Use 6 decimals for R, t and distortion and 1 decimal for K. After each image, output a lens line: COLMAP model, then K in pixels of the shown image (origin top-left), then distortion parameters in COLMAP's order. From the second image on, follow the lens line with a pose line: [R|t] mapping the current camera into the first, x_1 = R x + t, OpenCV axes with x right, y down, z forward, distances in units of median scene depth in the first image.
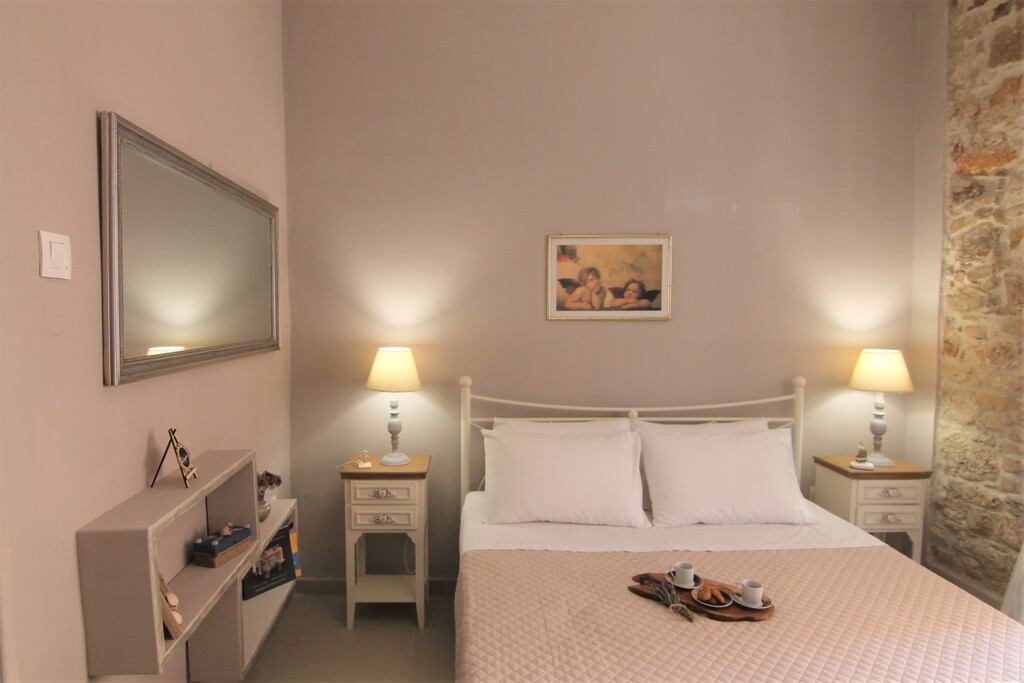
lens RADIAL K [[581.2, 0, 480.7], [0, 581.2, 336.0], [0, 0, 1]] dist [-0.001077, -0.015487]
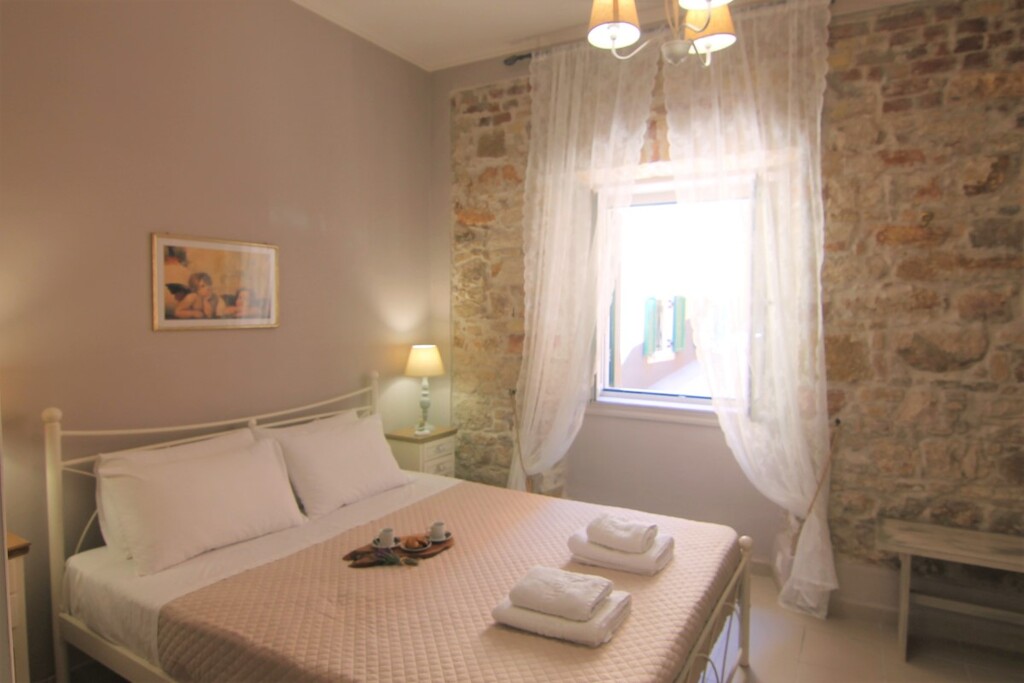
lens RADIAL K [[595.9, 0, 543.0], [0, 595.9, 334.1], [0, 0, 1]] dist [-0.001530, -0.020249]
pose [[0.501957, -0.032188, 0.864294, -0.391079], [0.044218, 0.998955, 0.011523, -0.007634], [-0.863762, 0.032433, 0.502856, 0.063541]]
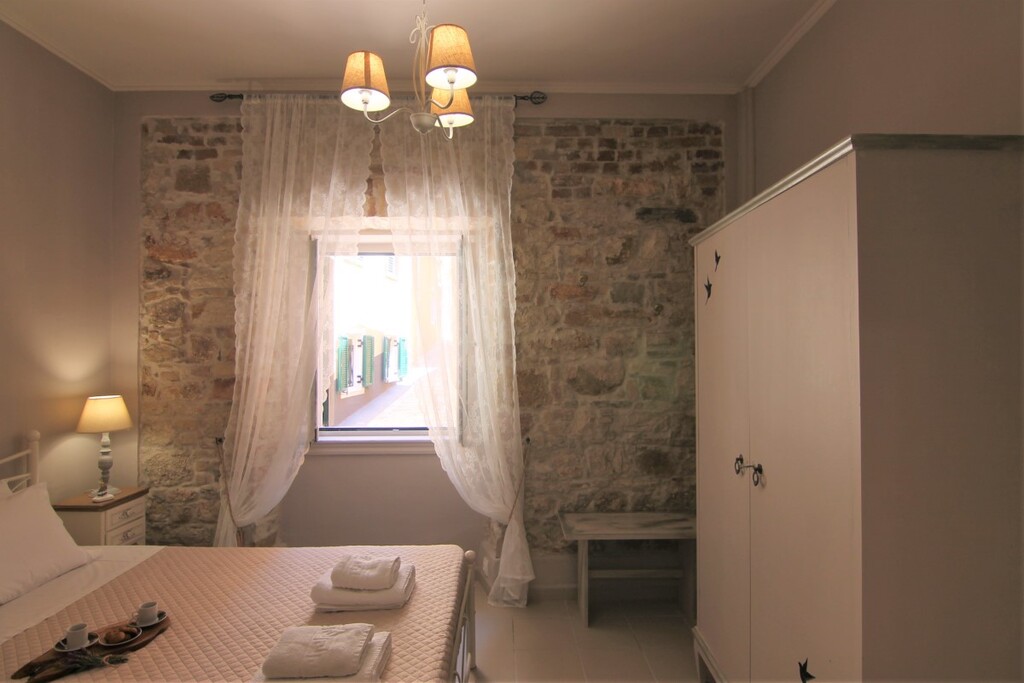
lens RADIAL K [[530.7, 0, 514.7], [0, 530.7, 335.8], [0, 0, 1]] dist [-0.010571, -0.009391]
pose [[0.012781, 0.021517, 0.999687, -0.384755], [0.064357, 0.997678, -0.022296, -0.021964], [-0.997845, 0.064622, 0.011367, 0.158710]]
